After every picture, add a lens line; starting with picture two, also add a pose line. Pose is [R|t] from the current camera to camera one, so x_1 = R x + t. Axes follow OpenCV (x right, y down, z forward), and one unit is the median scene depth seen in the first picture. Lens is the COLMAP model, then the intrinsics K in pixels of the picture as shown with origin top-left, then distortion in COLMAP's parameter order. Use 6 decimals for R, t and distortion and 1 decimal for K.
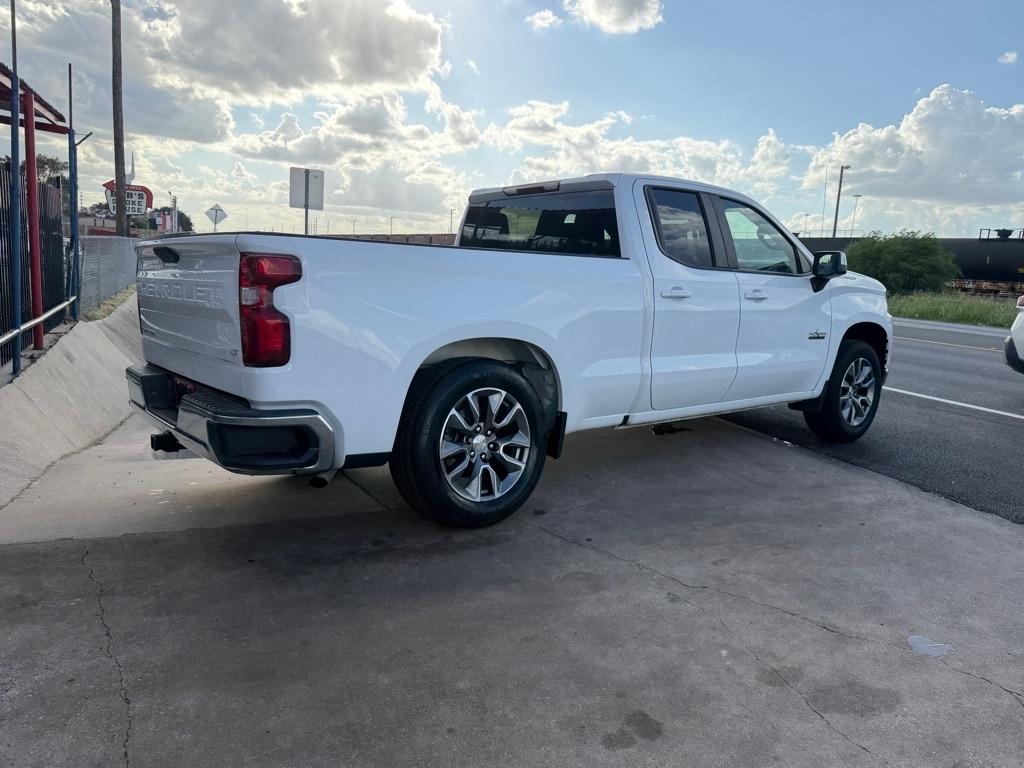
lens RADIAL K [[728.3, 0, 499.7], [0, 728.3, 383.9], [0, 0, 1]] dist [0.040563, -0.063193]
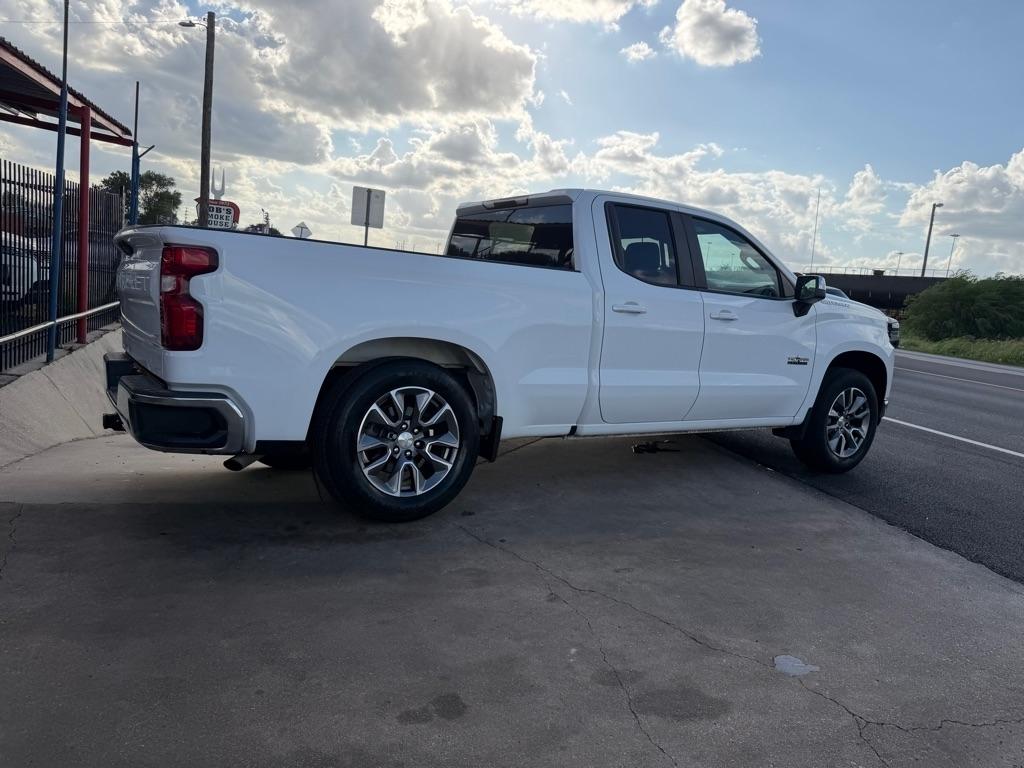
lens RADIAL K [[727.8, 0, 512.0], [0, 727.8, 383.3], [0, 0, 1]] dist [0.055177, -0.090046]
pose [[0.994672, 0.051602, -0.089246, 0.201879], [-0.054776, 0.997937, -0.033488, 0.025985], [0.087334, 0.038198, 0.995446, -0.017296]]
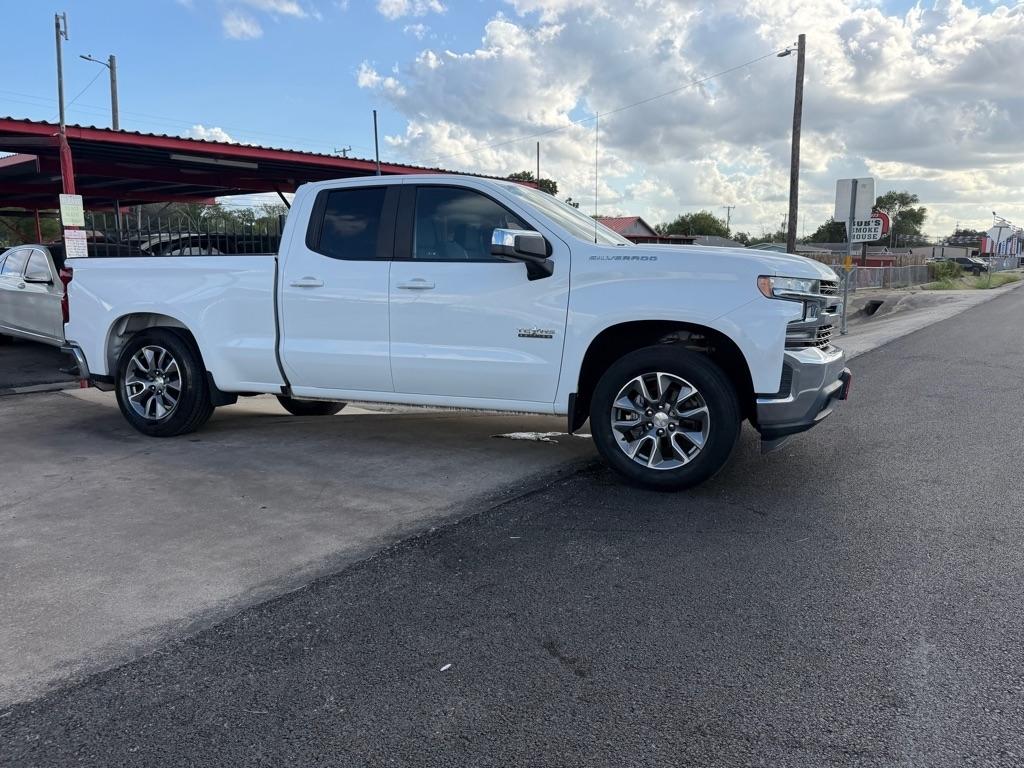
lens RADIAL K [[725.3, 0, 515.9], [0, 725.3, 372.7], [0, 0, 1]] dist [0.047937, -0.063001]
pose [[0.488913, 0.068022, -0.869677, 1.612061], [-0.115500, 0.993226, 0.012754, -0.043648], [0.864653, 0.094212, 0.493457, 0.846866]]
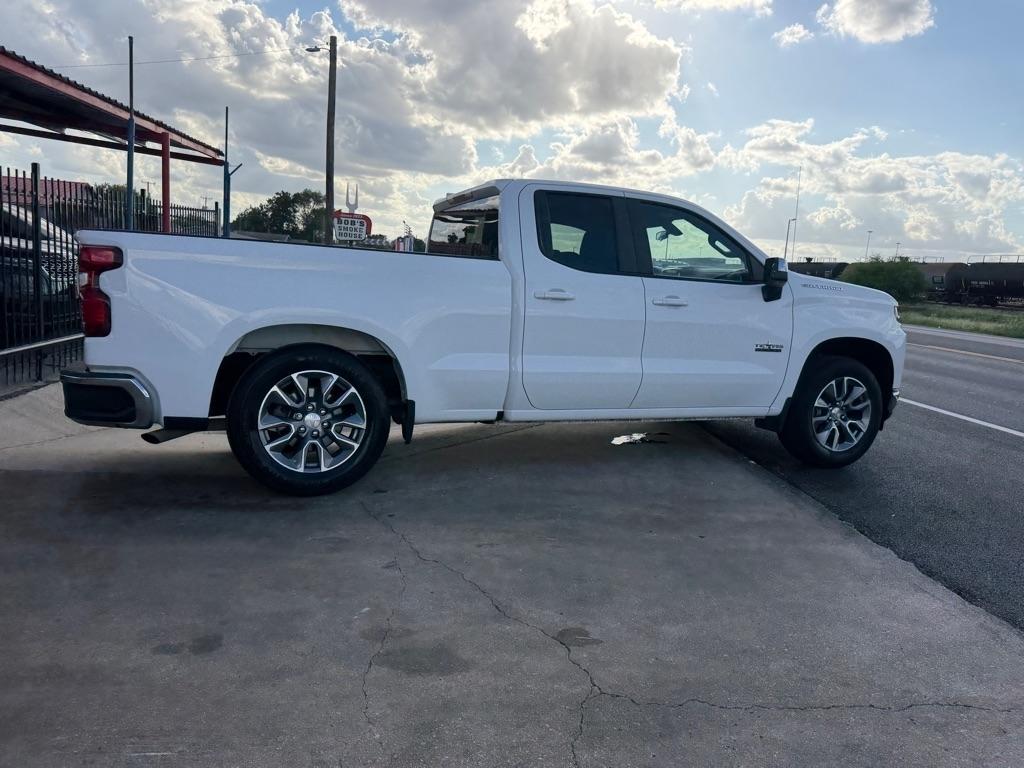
lens RADIAL K [[726.4, 0, 505.9], [0, 726.4, 395.6], [0, 0, 1]] dist [0.038073, -0.059350]
pose [[0.956585, 0.054881, -0.286241, 0.547795], [-0.059926, 0.998163, -0.008890, 0.033868], [0.285227, 0.025657, 0.958116, 0.014506]]
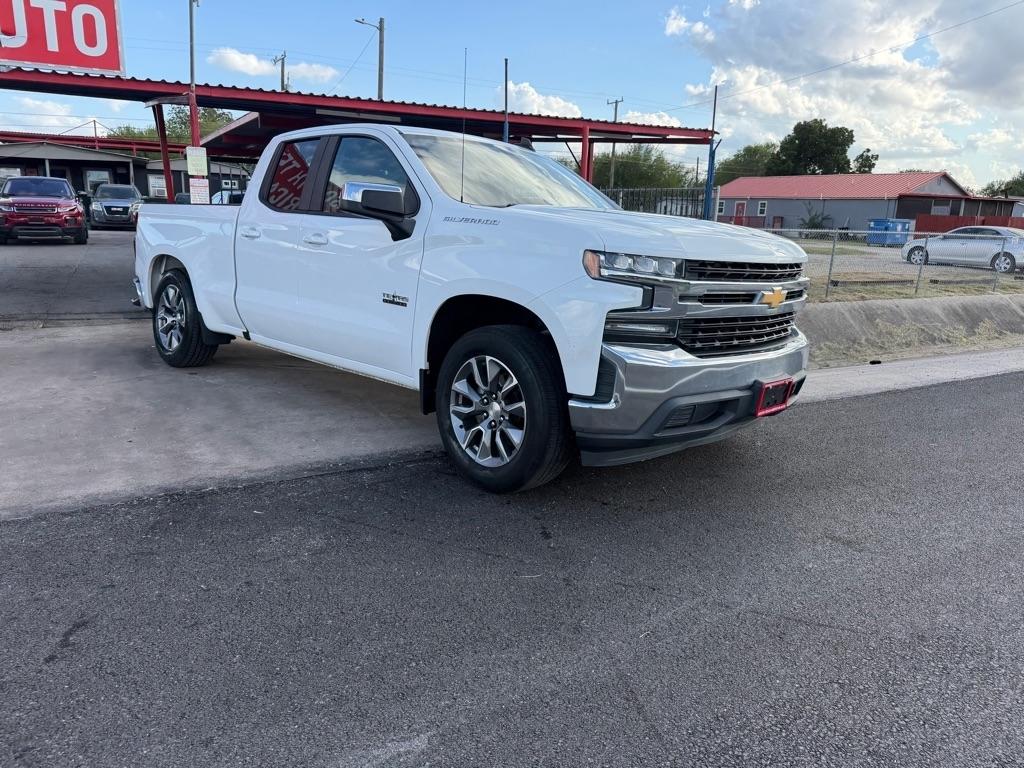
lens RADIAL K [[728.0, 0, 502.9], [0, 728.0, 376.4], [0, 0, 1]] dist [0.025141, -0.032158]
pose [[0.116078, 0.160655, -0.980161, 1.700364], [-0.192597, 0.971743, 0.136466, -0.161282], [0.974388, 0.172935, 0.143739, 1.456276]]
